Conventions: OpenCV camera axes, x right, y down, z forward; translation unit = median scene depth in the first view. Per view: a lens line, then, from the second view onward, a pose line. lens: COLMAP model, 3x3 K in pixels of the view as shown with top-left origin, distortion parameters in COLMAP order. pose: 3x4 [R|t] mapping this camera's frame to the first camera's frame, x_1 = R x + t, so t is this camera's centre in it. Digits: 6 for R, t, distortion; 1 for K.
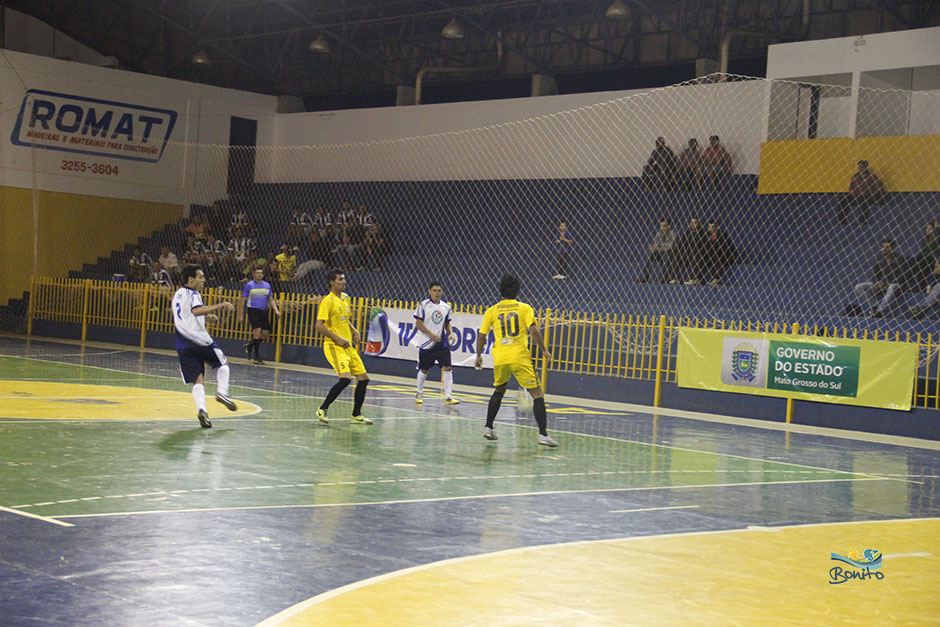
lens RADIAL K [[1657.0, 0, 459.2], [0, 1657.0, 312.4], [0, 0, 1]] dist [0.114285, 1.351300]
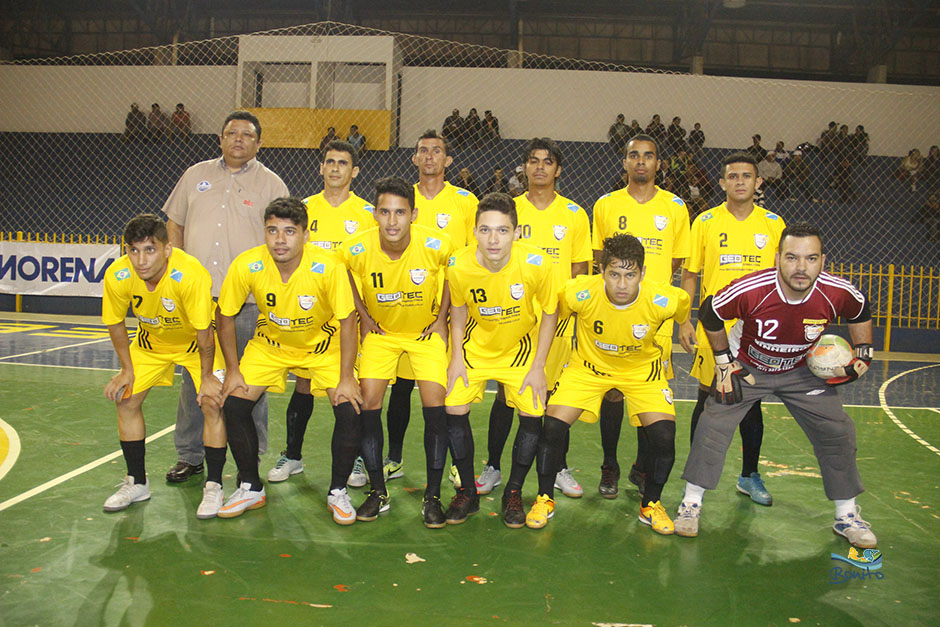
lens RADIAL K [[785.0, 0, 470.0], [0, 785.0, 313.5], [0, 0, 1]] dist [-0.170600, 0.137274]
pose [[0.720053, -0.072172, 0.690156, -0.112389], [0.007715, 0.995348, 0.096039, 0.001386], [-0.693877, -0.063829, 0.717260, 0.428524]]
